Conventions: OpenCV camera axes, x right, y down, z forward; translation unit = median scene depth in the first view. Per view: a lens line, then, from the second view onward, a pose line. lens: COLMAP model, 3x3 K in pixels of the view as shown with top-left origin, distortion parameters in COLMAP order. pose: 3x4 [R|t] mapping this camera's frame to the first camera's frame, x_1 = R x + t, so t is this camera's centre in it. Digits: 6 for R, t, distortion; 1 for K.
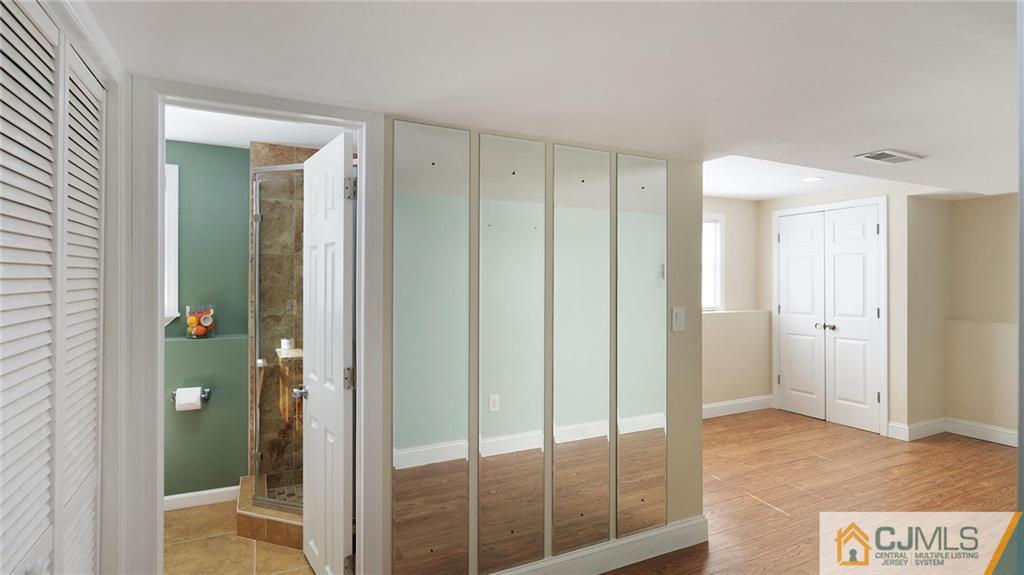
lens RADIAL K [[491.9, 0, 510.4], [0, 491.9, 277.2], [0, 0, 1]] dist [-0.001402, 0.000185]
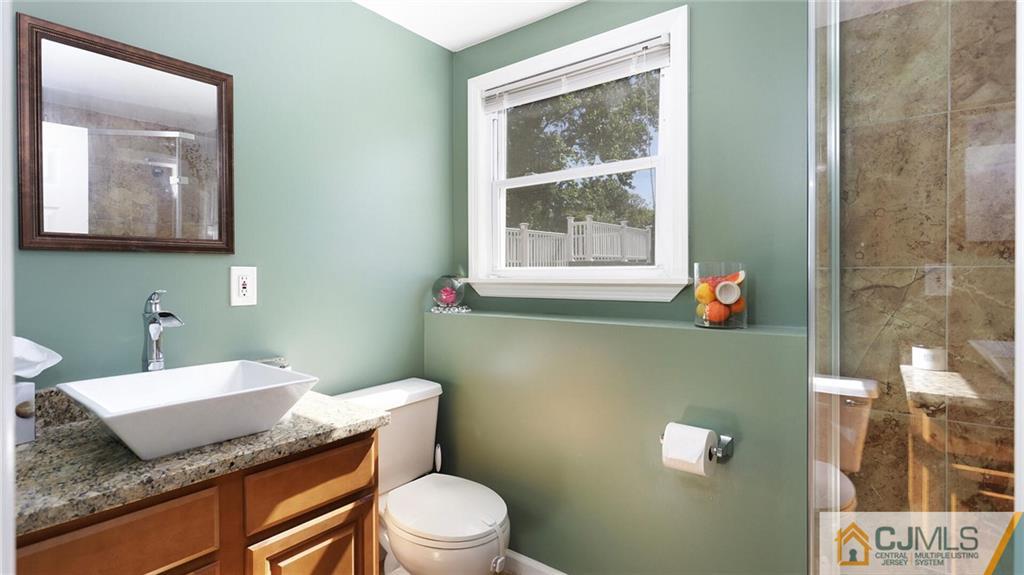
lens RADIAL K [[491.9, 0, 510.4], [0, 491.9, 277.2], [0, 0, 1]] dist [-0.001402, 0.000185]
pose [[0.425611, 0.003640, -0.904899, -0.264383], [0.013414, 0.999857, 0.010331, 0.063771], [0.904807, -0.016535, 0.425501, 0.586809]]
